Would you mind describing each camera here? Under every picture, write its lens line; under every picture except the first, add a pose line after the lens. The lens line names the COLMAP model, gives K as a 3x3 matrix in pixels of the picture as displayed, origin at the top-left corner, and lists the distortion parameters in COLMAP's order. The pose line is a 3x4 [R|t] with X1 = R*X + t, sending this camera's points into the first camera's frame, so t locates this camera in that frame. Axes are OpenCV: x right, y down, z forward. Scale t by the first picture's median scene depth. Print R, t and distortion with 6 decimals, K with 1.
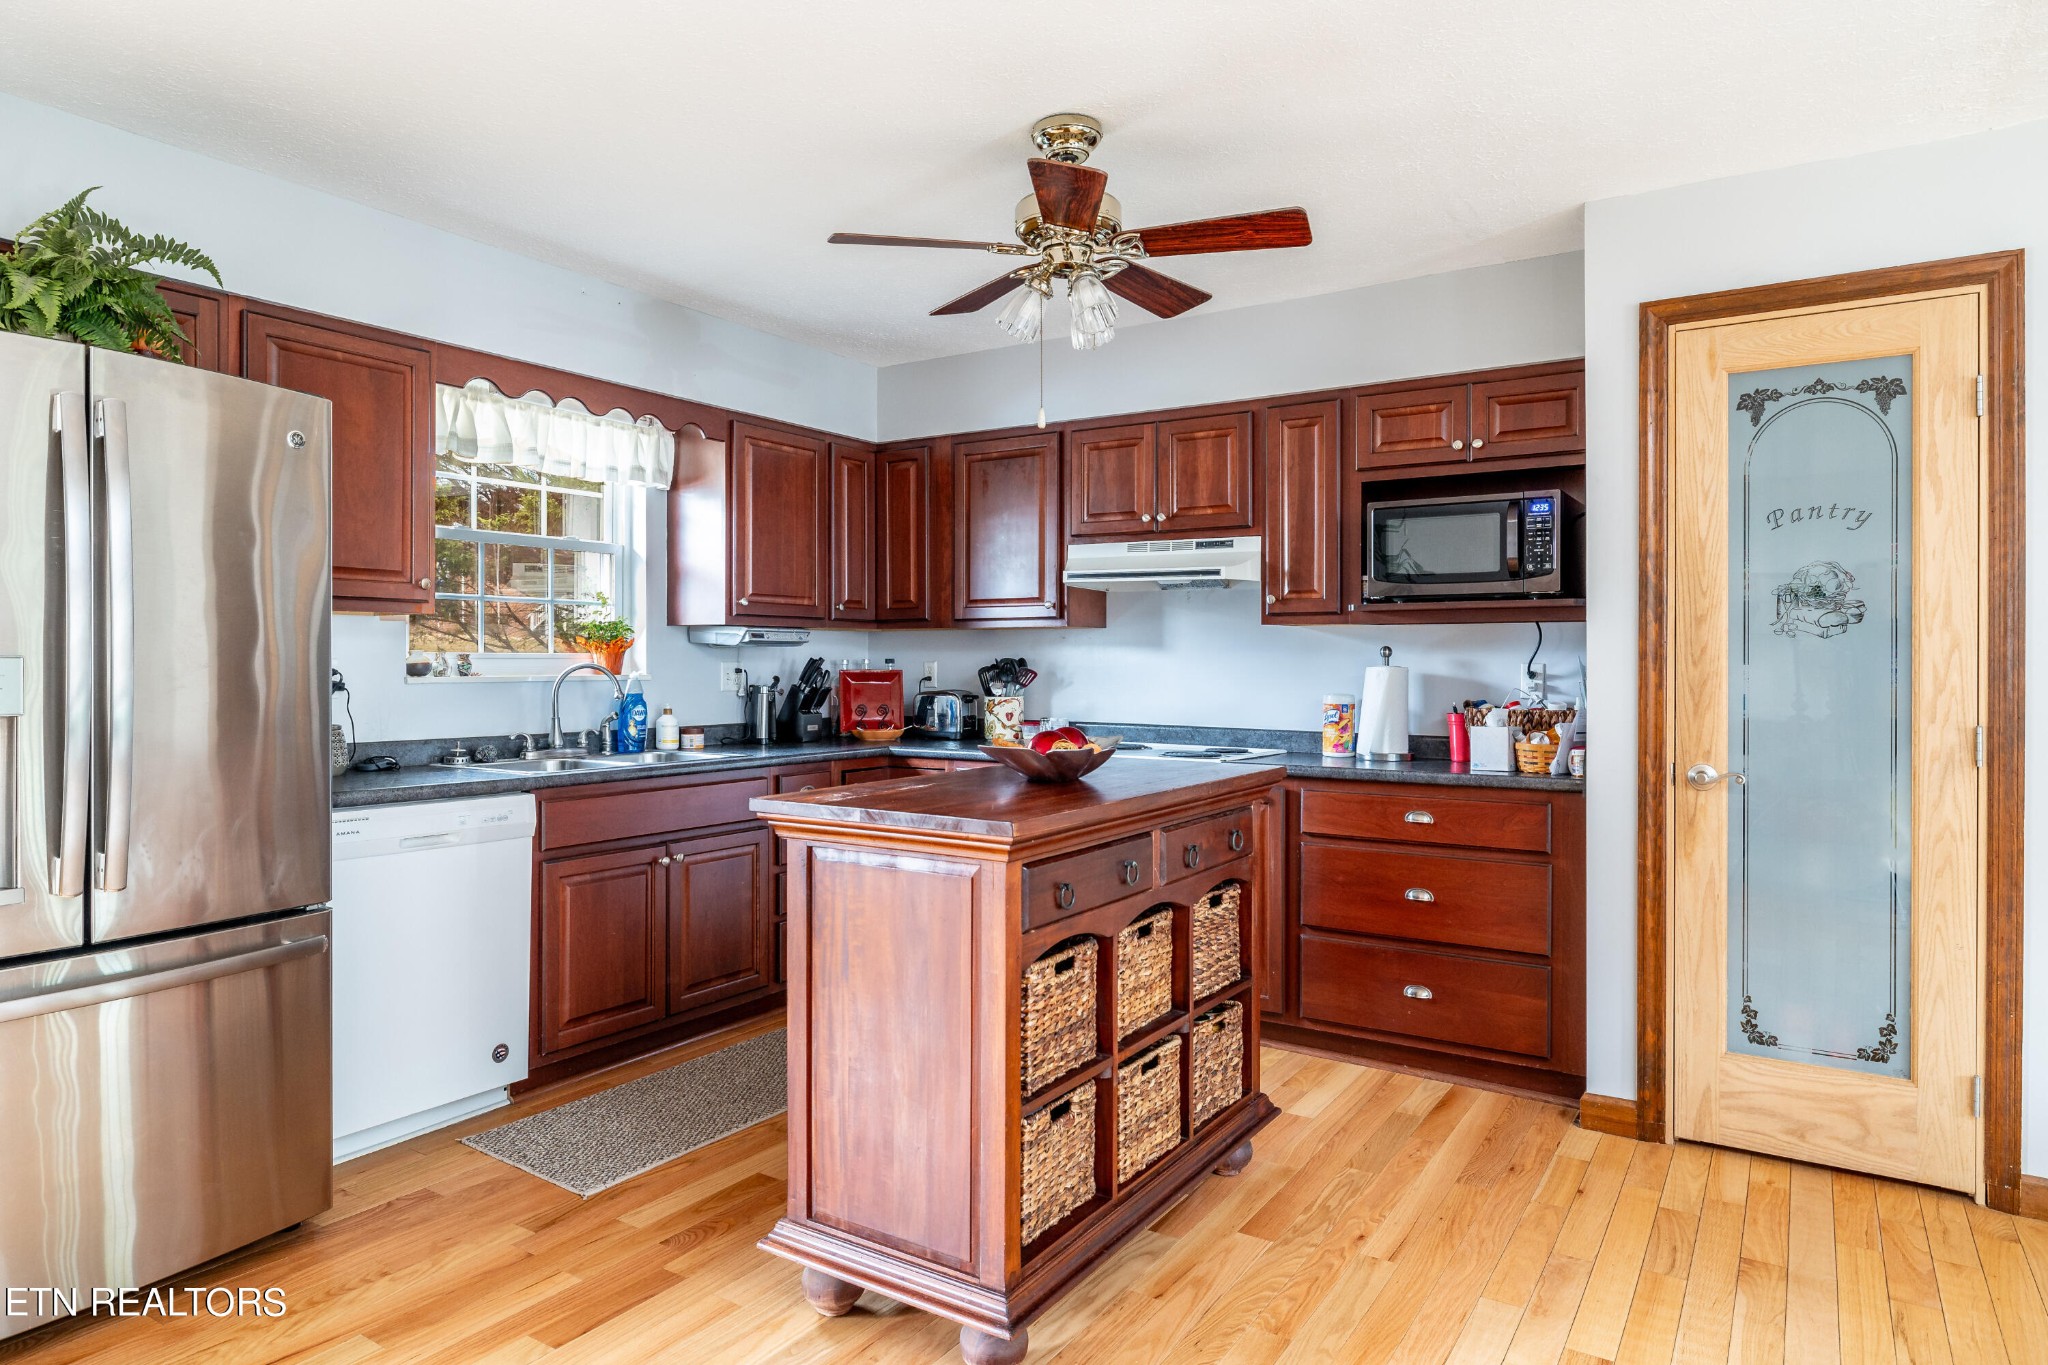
lens RADIAL K [[1212.6, 0, 1024.7], [0, 1212.6, 669.5], [0, 0, 1]] dist [-0.002053, 0.002094]
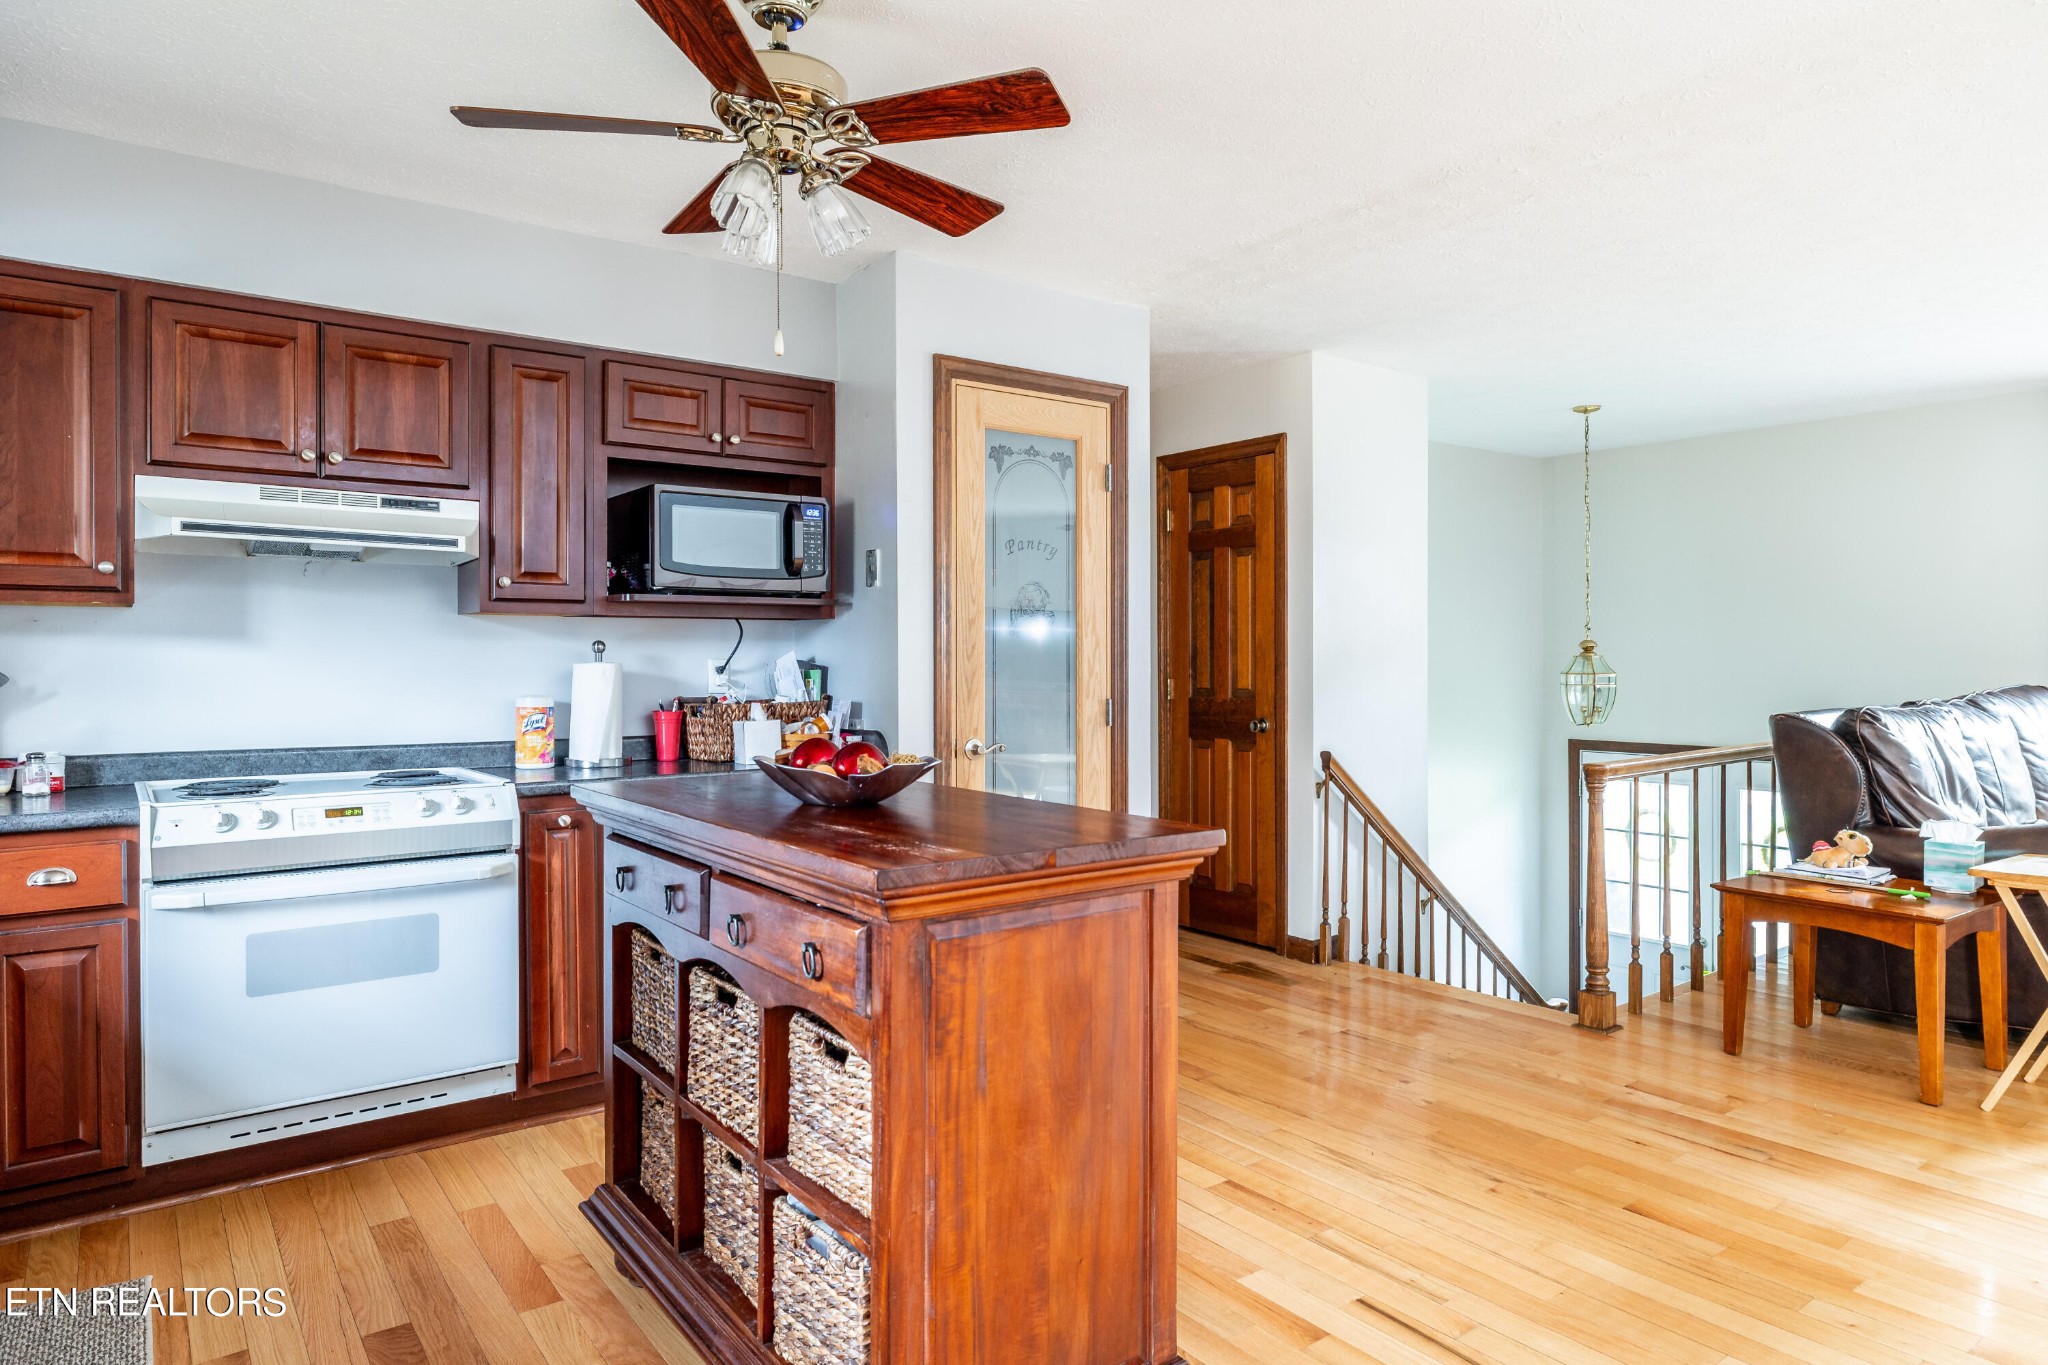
lens RADIAL K [[1212.6, 0, 1014.4], [0, 1212.6, 665.1], [0, 0, 1]] dist [-0.002053, 0.002094]
pose [[0.352712, -0.008180, 0.935696, -0.437927], [0.010197, 0.999936, 0.004898, -0.002050], [-0.935677, 0.007814, 0.352772, 0.389649]]
